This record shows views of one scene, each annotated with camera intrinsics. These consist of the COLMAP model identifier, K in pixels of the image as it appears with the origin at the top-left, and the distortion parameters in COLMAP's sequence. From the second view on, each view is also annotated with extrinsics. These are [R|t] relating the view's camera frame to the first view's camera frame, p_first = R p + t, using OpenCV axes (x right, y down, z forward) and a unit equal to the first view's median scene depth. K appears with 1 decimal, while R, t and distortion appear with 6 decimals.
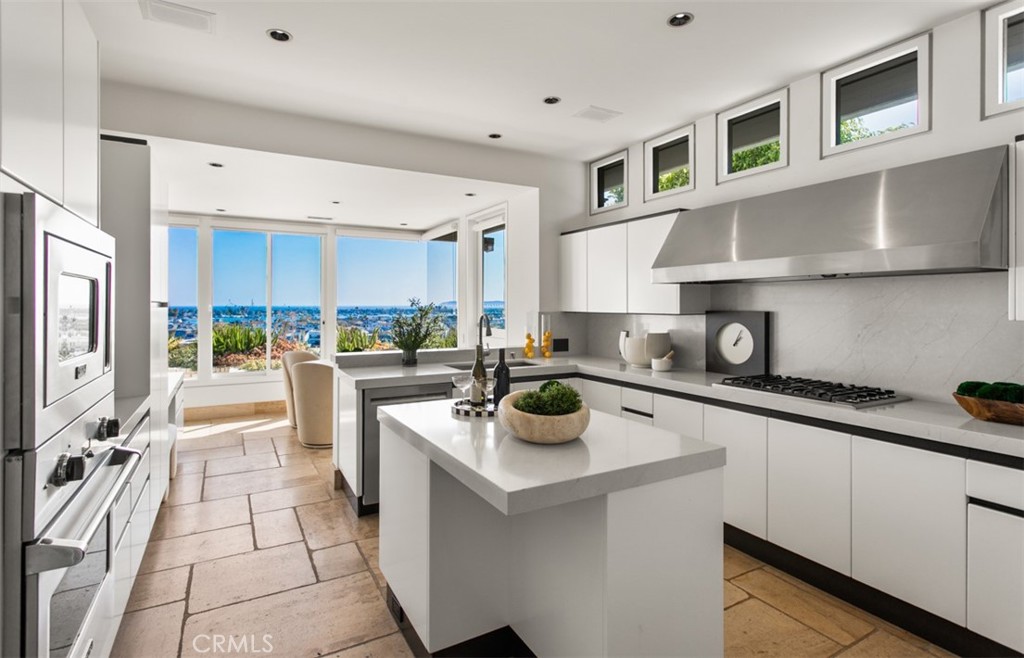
lens RADIAL K [[508.5, 0, 514.1], [0, 508.5, 303.8], [0, 0, 1]] dist [-0.001787, -0.000481]
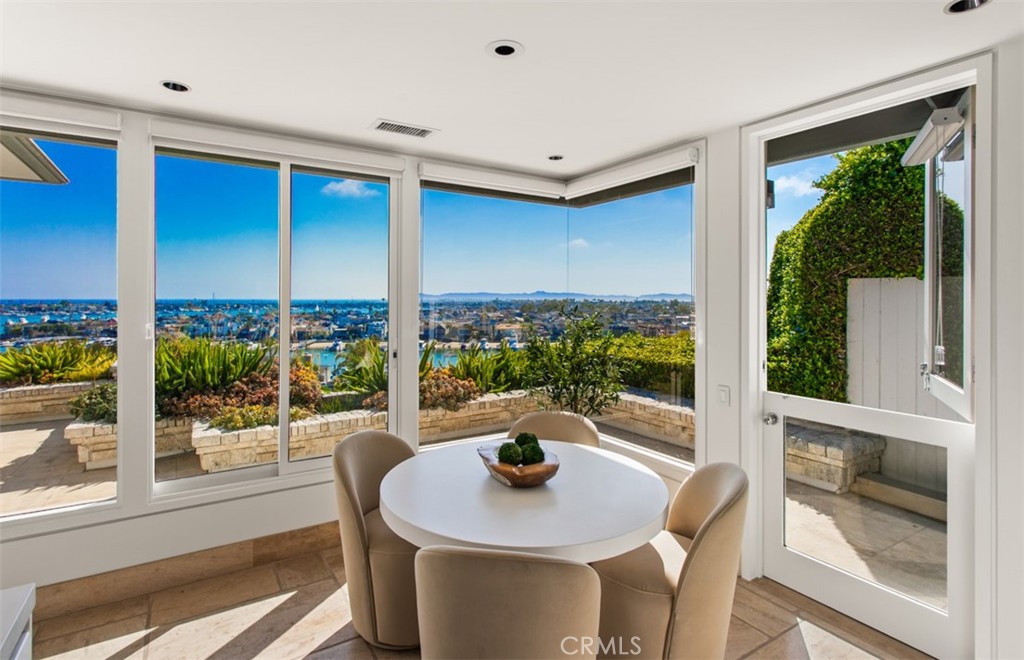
lens RADIAL K [[520.4, 0, 513.0], [0, 520.4, 296.6], [0, 0, 1]] dist [-0.001085, 0.000002]
pose [[0.998895, 0.001693, 0.046967, -0.211272], [-0.001609, 0.999997, -0.001833, -0.011782], [-0.046970, 0.001755, 0.998895, 0.370204]]
